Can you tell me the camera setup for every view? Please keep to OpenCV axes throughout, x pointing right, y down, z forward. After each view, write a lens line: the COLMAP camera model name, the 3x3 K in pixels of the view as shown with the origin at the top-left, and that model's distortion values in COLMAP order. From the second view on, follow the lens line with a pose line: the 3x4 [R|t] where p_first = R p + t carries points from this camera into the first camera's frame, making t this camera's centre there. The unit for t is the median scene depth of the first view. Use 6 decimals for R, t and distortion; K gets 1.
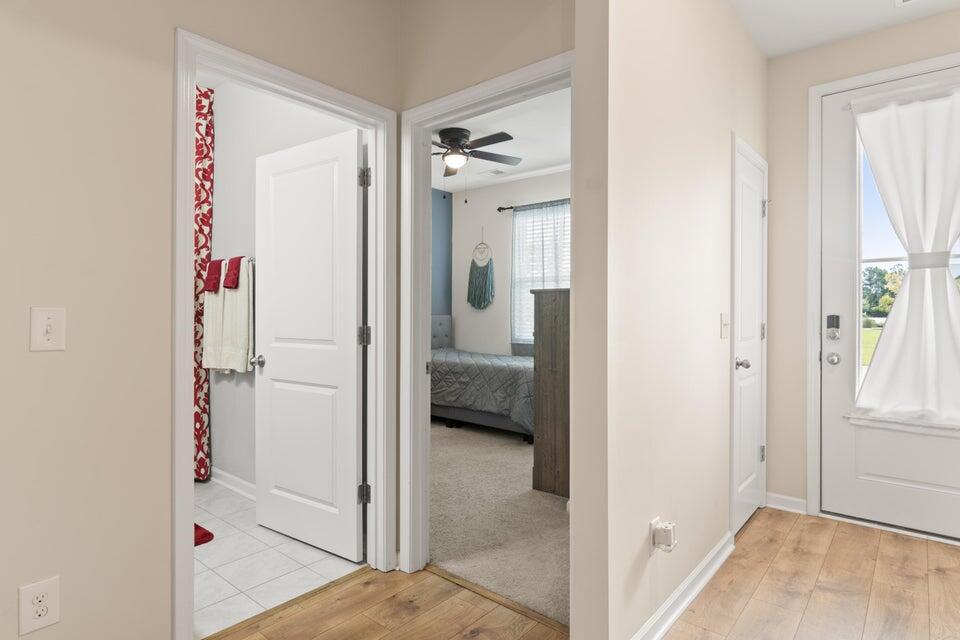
lens RADIAL K [[526.8, 0, 480.0], [0, 526.8, 320.0], [0, 0, 1]] dist [-0.000382, -0.000111]
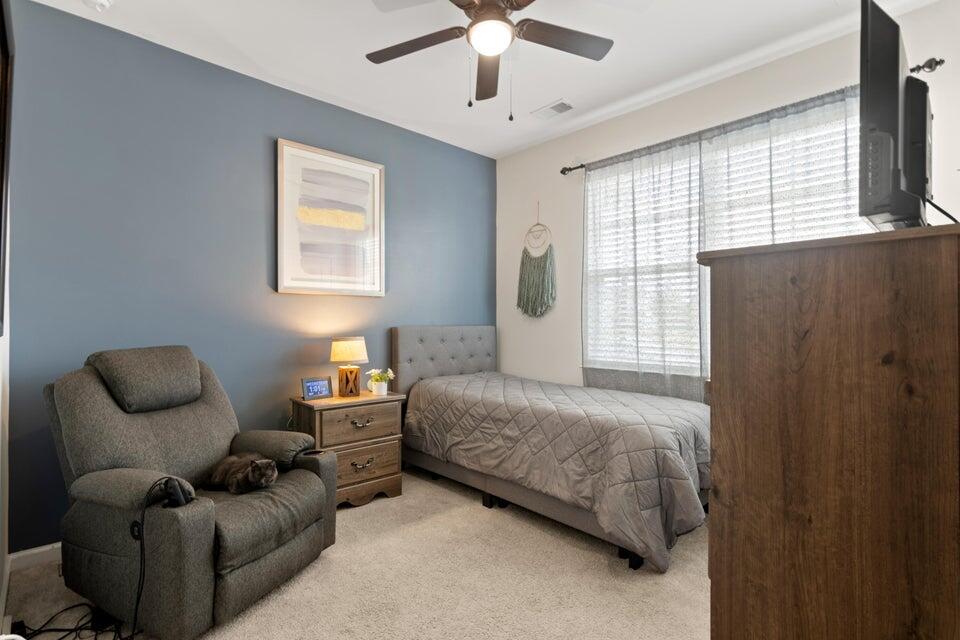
lens RADIAL K [[465.4, 0, 480.0], [0, 465.4, 320.0], [0, 0, 1]] dist [0.004009, 0.000864]
pose [[0.993945, -0.003861, -0.109809, -0.005533], [0.001750, 0.999812, -0.019310, -0.005696], [0.109862, 0.019001, 0.993765, 0.412997]]
